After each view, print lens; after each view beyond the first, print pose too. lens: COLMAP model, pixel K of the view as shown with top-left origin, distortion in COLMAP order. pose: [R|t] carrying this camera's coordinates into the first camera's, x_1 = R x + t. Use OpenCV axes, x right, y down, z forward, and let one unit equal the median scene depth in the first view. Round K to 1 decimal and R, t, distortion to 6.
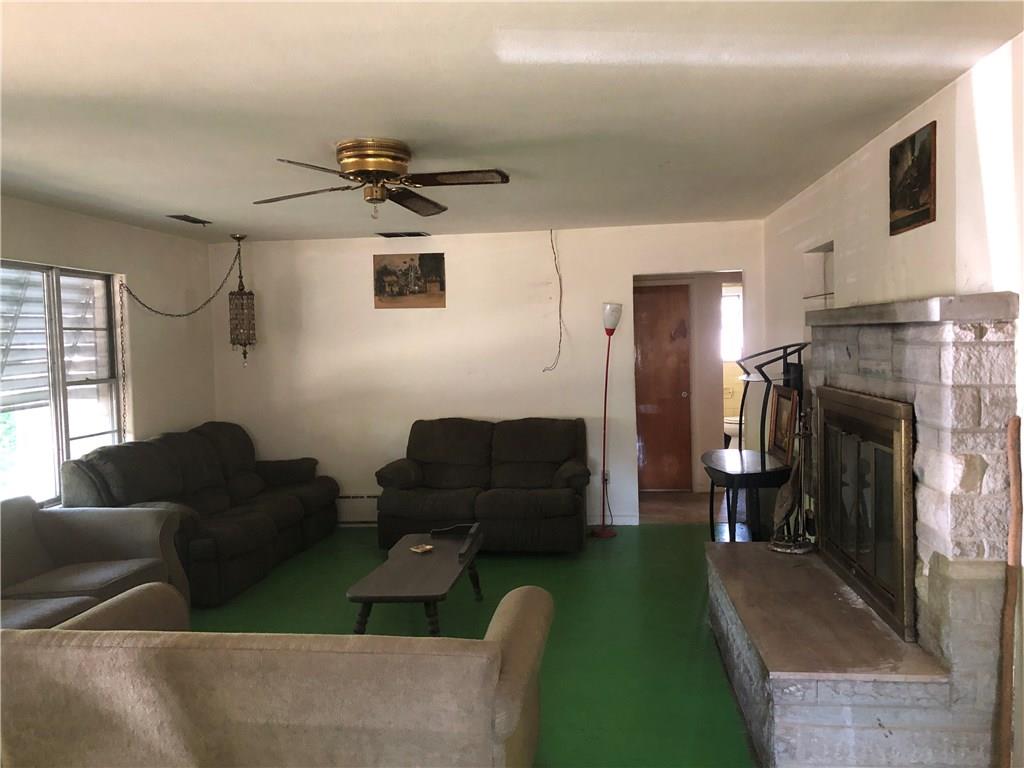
lens RADIAL K [[827.4, 0, 512.0], [0, 827.4, 384.0], [0, 0, 1]] dist [0.002852, -0.001040]
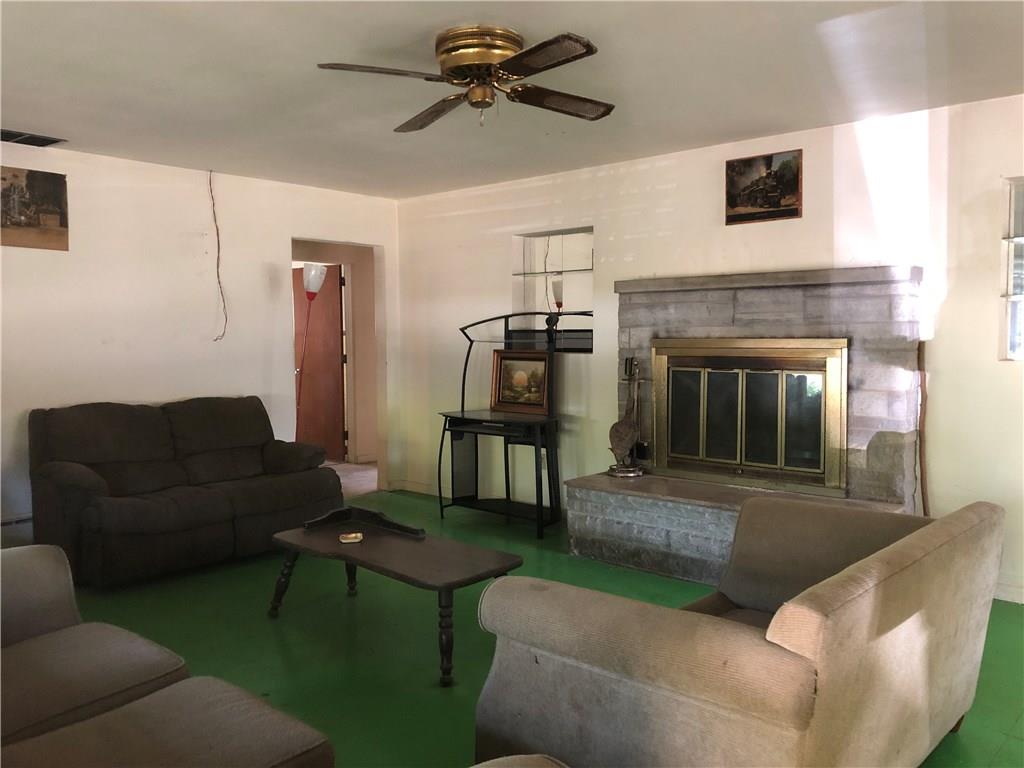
lens RADIAL K [[827.4, 0, 512.0], [0, 827.4, 384.0], [0, 0, 1]] dist [0.002852, -0.001040]
pose [[0.574649, -0.022593, 0.818088, -0.492719], [0.033185, 0.999440, 0.004292, 0.036539], [-0.817727, 0.024682, 0.575076, 0.293783]]
